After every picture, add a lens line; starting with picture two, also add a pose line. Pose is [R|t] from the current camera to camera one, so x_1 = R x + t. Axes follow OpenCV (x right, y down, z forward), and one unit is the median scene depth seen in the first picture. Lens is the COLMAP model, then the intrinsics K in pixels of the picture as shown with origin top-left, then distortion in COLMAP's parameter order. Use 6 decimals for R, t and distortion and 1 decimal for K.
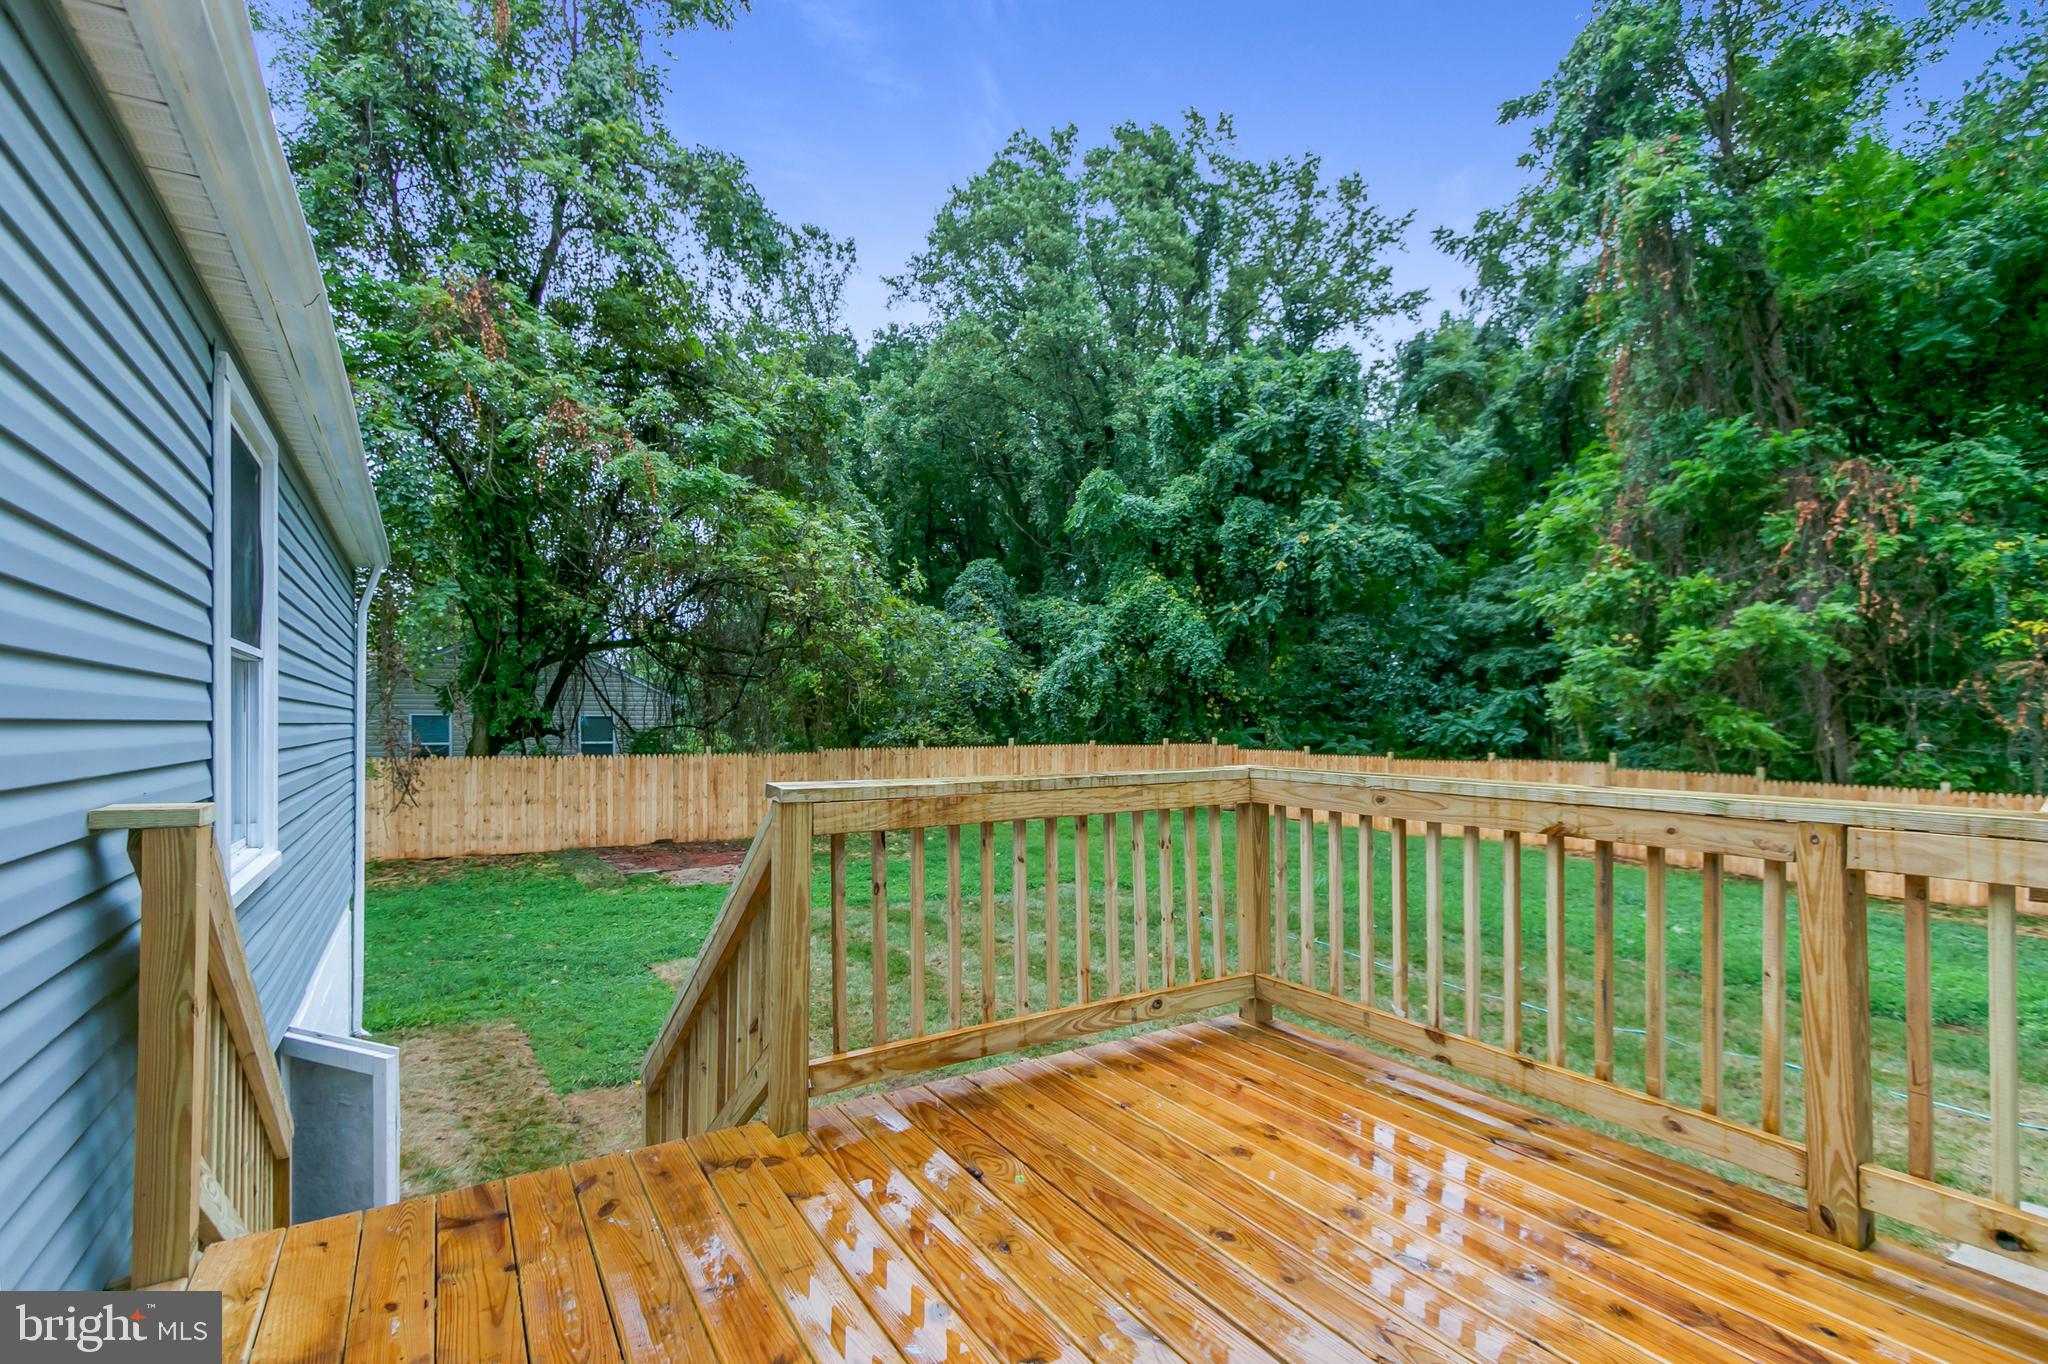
lens RADIAL K [[928.0, 0, 1021.8], [0, 928.0, 702.5], [0, 0, 1]] dist [-0.008582, -0.001075]
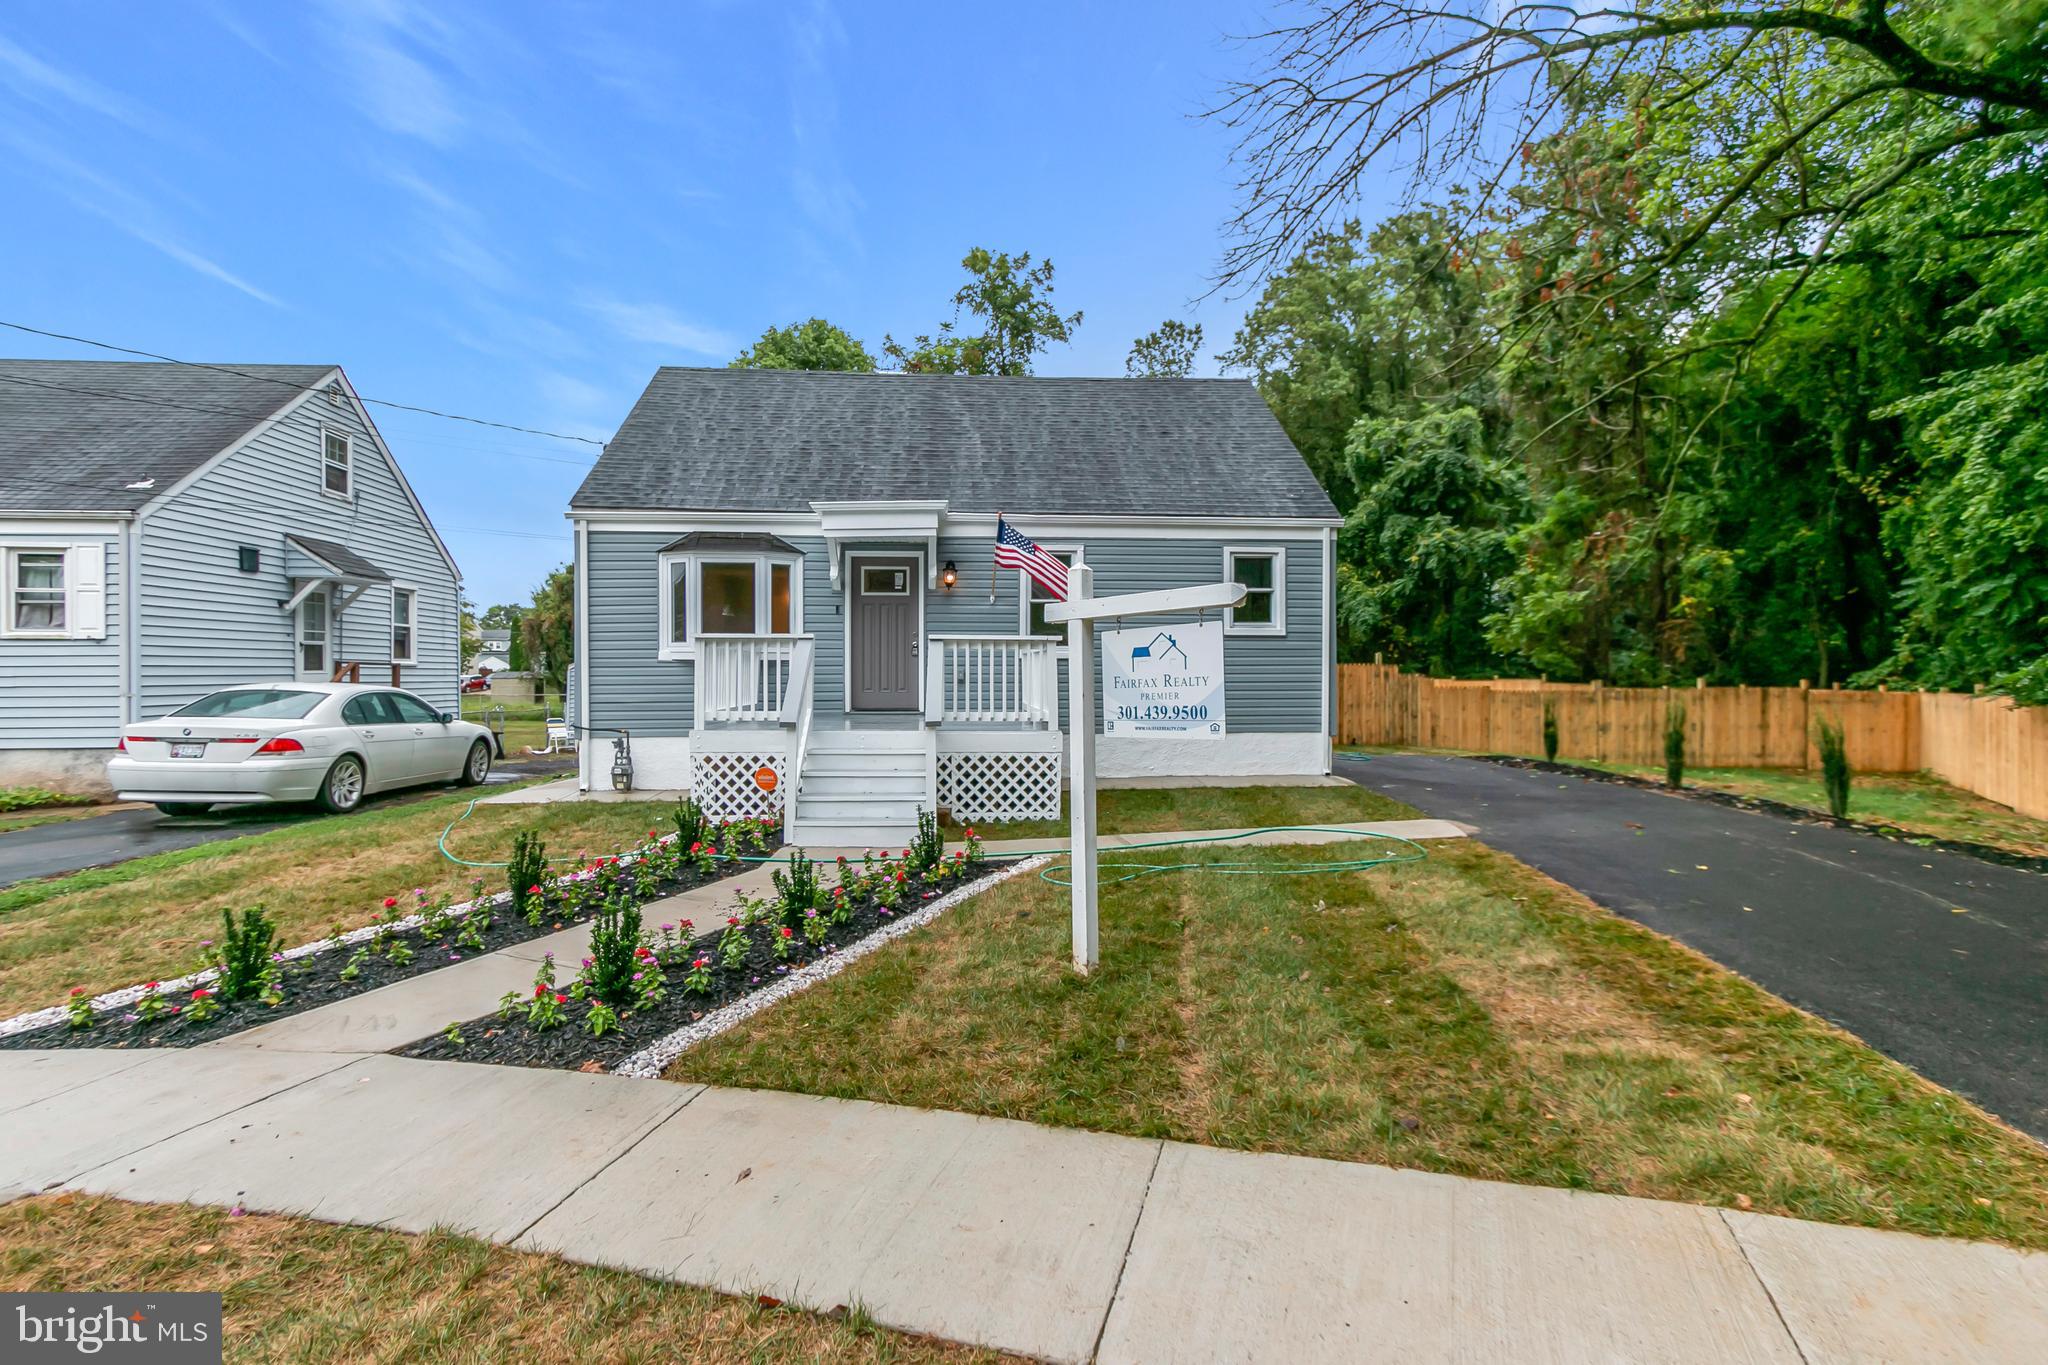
lens RADIAL K [[928.0, 0, 1007.8], [0, 928.0, 677.0], [0, 0, 1]] dist [-0.008582, -0.001075]
pose [[0.875587, 0.003360, -0.483048, 0.402773], [0.011073, 0.999573, 0.027025, 0.001763], [0.482933, -0.029012, 0.875177, -0.656259]]
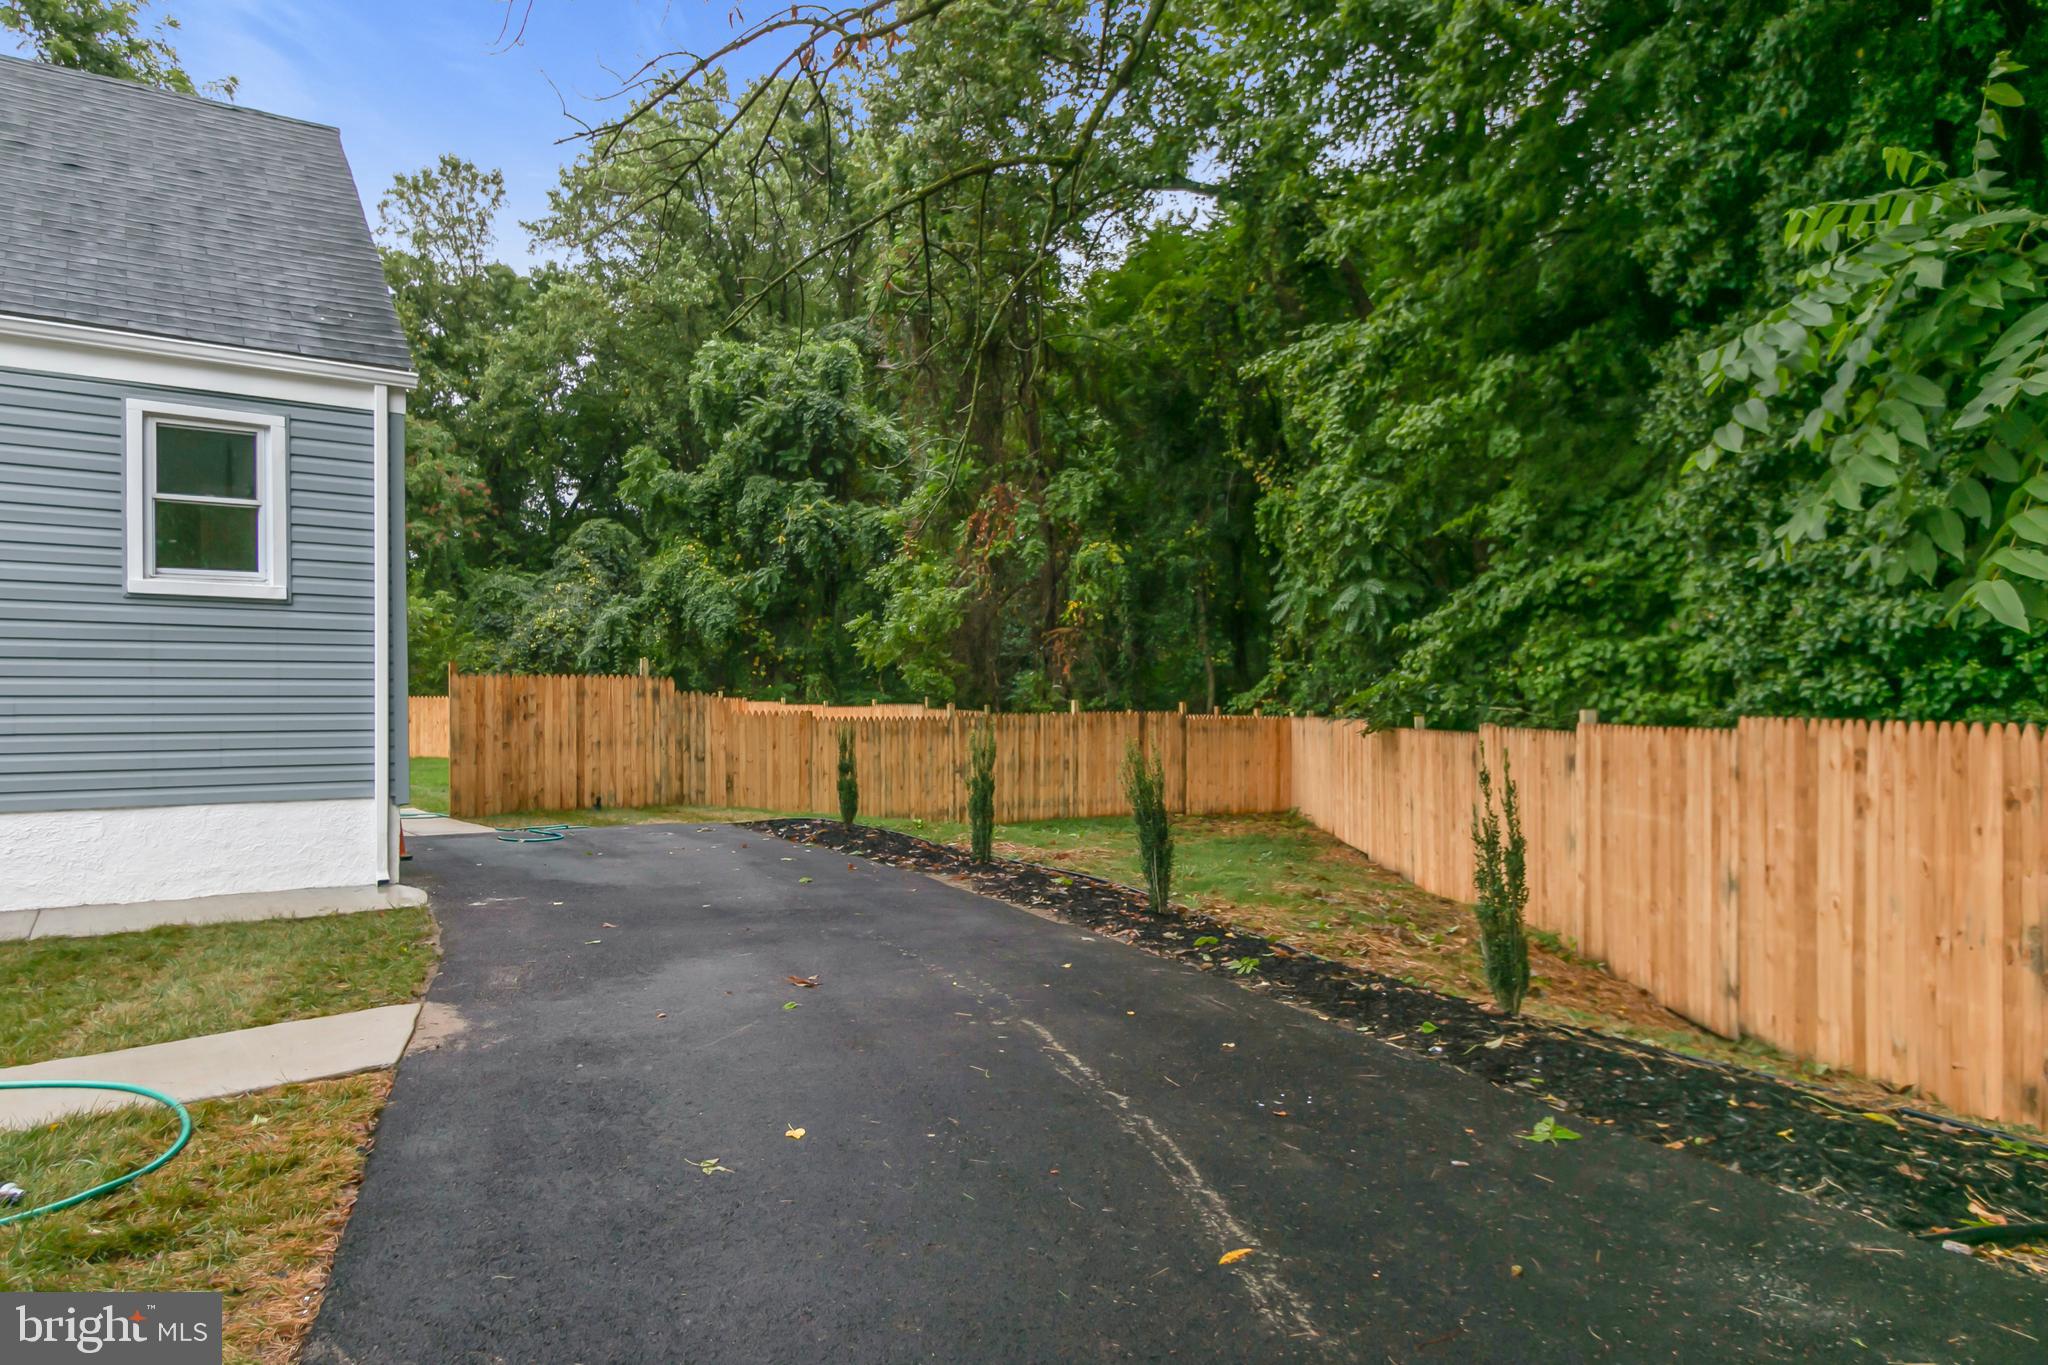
lens RADIAL K [[1246.9, 0, 1026.0], [0, 1246.9, 698.5], [0, 0, 1]] dist [0.001900, -0.000507]
pose [[0.998525, 0.002502, 0.054238, 0.459660], [-0.003699, 0.999752, 0.021979, 0.011167], [-0.054169, -0.022147, 0.998286, -0.499166]]
